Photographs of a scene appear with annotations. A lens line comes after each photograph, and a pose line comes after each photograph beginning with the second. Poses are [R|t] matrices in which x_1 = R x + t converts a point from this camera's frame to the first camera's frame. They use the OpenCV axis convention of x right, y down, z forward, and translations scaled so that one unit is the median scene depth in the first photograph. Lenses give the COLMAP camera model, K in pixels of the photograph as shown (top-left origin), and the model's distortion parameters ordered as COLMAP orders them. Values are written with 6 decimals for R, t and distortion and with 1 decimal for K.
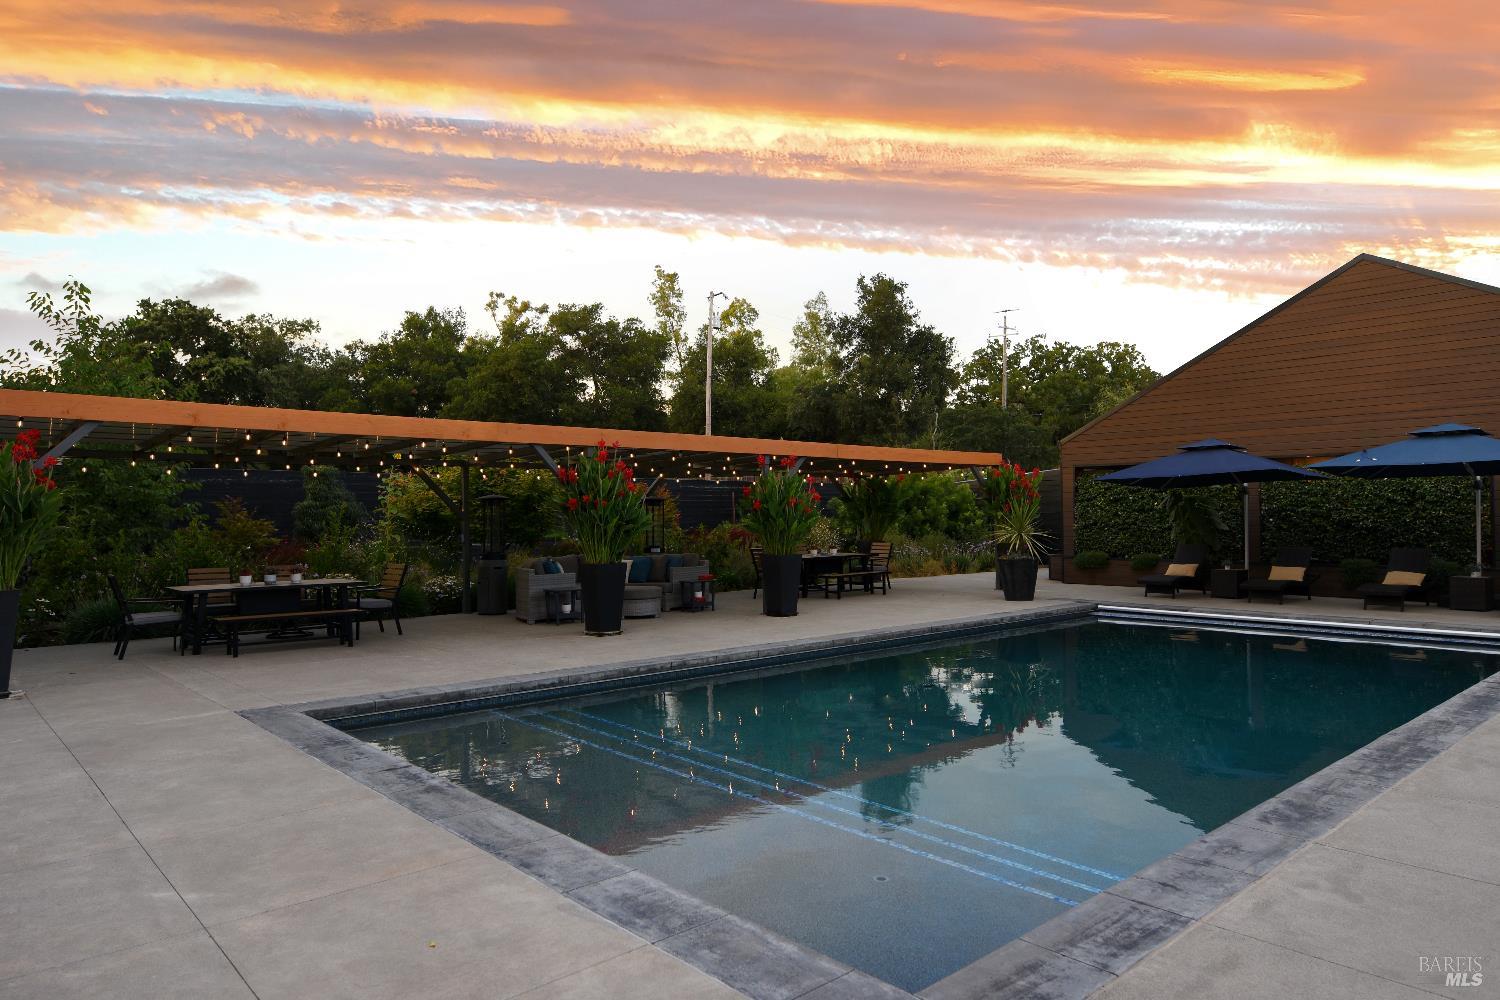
lens RADIAL K [[962.8, 0, 750.0], [0, 962.8, 500.0], [0, 0, 1]] dist [0.001485, 0.000000]
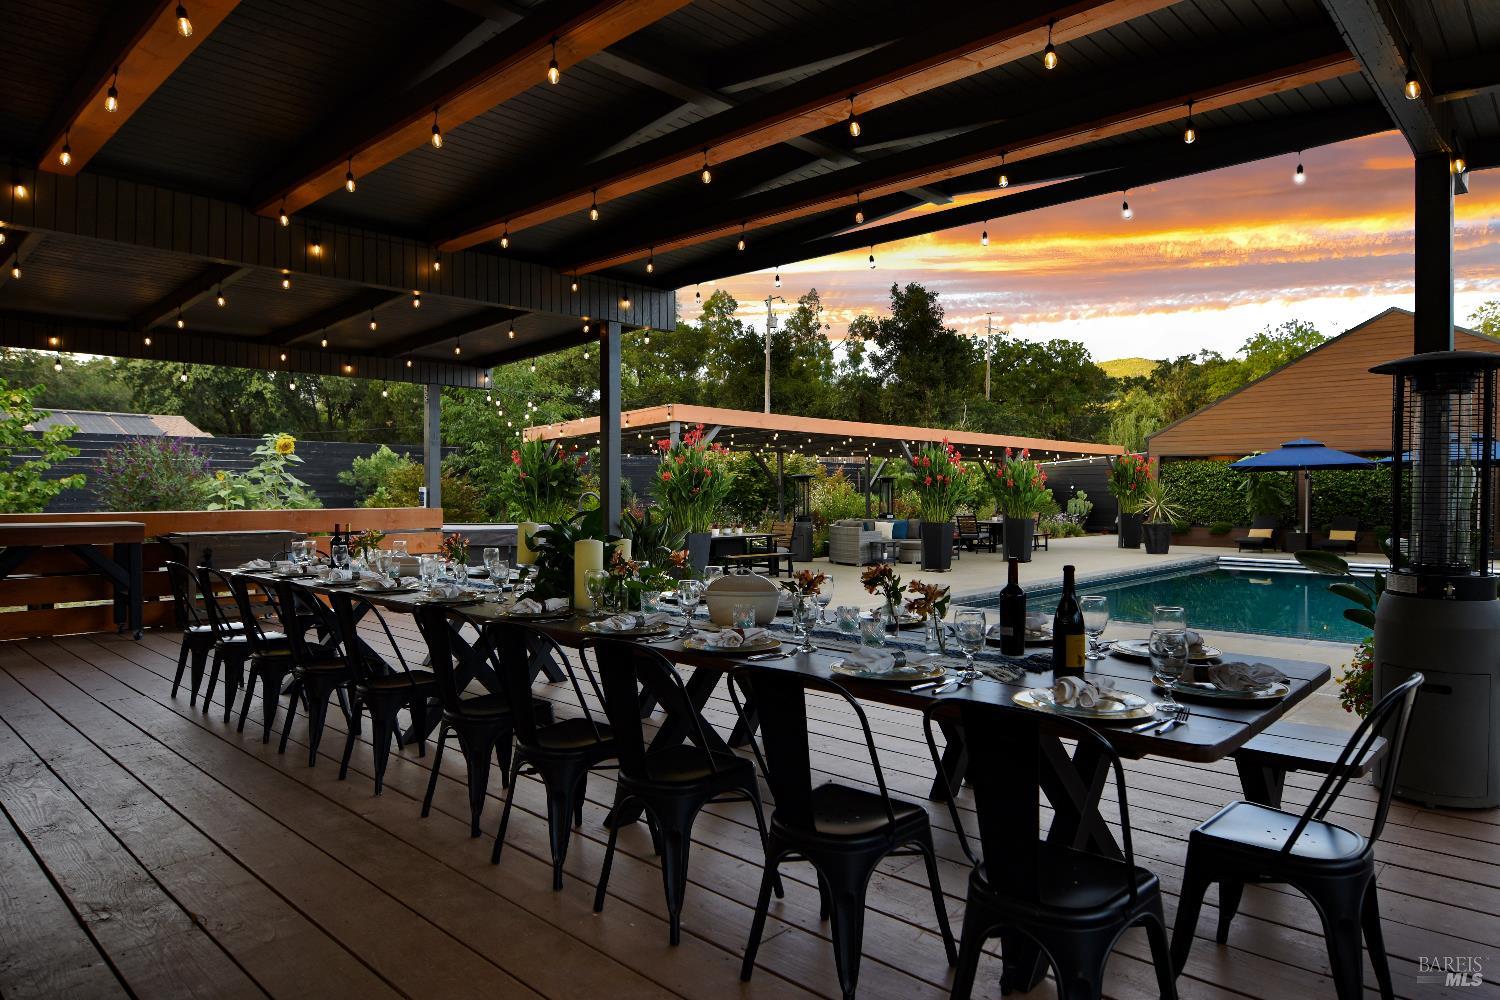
lens RADIAL K [[934.7, 0, 750.0], [0, 934.7, 500.0], [0, 0, 1]] dist [-0.027800, -0.001982]
pose [[0.997033, 0.008175, 0.076545, -0.331954], [-0.009846, 0.999721, 0.021473, 0.003561], [-0.076348, -0.022163, 0.996835, -0.225967]]
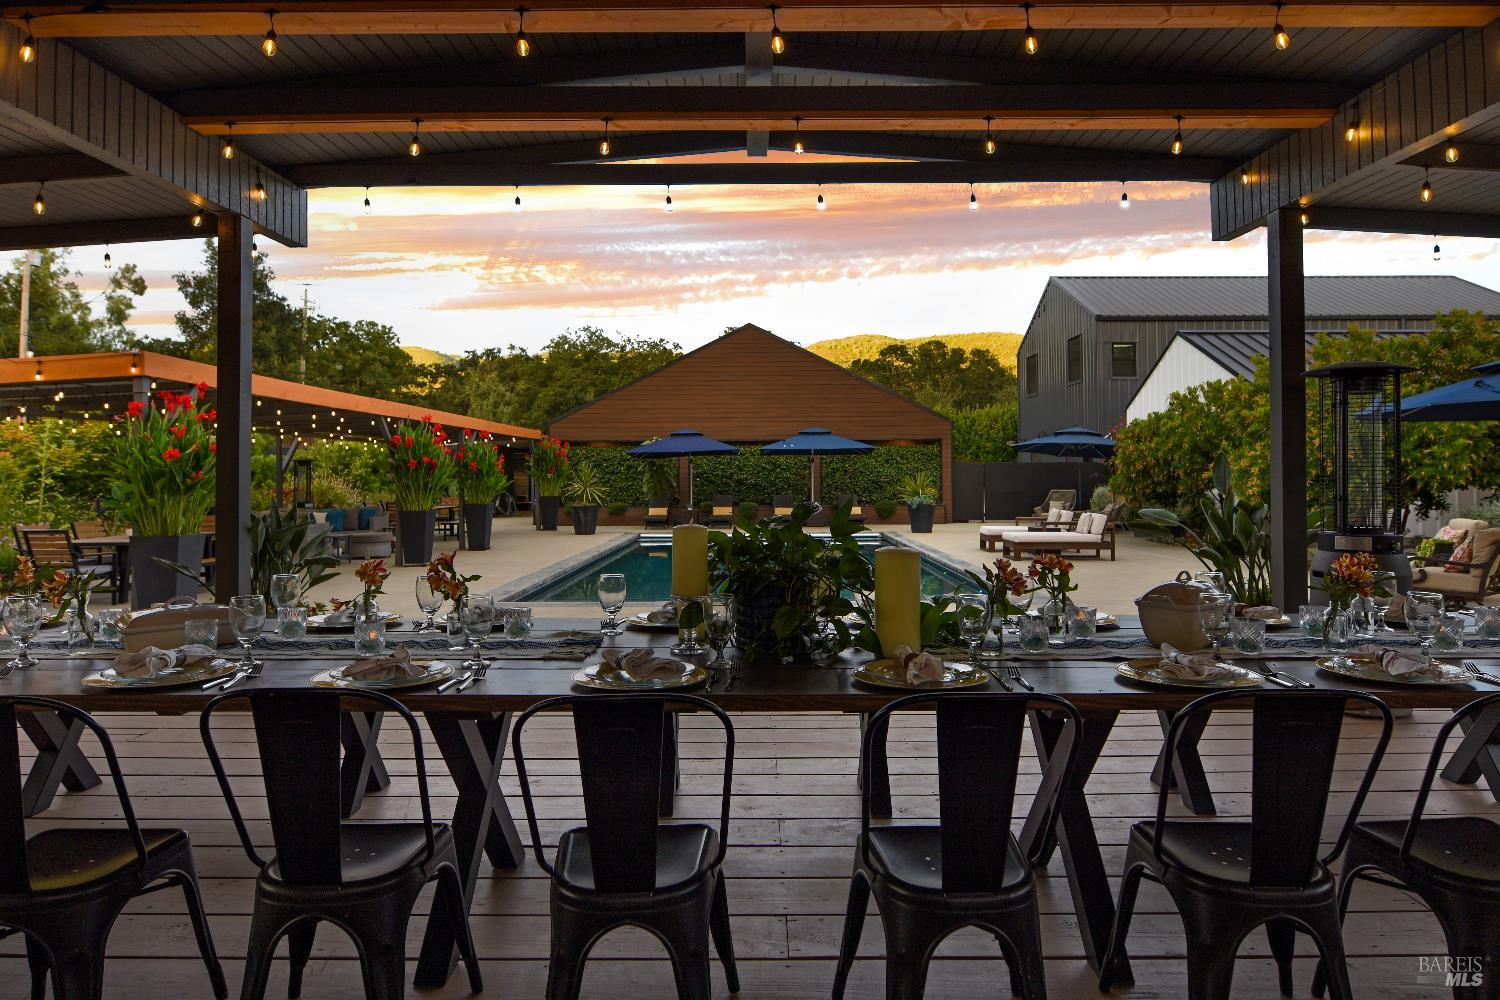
lens RADIAL K [[910.9, 0, 750.0], [0, 910.9, 500.0], [0, 0, 1]] dist [-0.021361, 0.000196]
pose [[0.676310, -0.013467, 0.736494, -0.469014], [-0.013107, 0.999455, 0.030311, 0.006956], [-0.736501, -0.030152, 0.675764, -0.086641]]
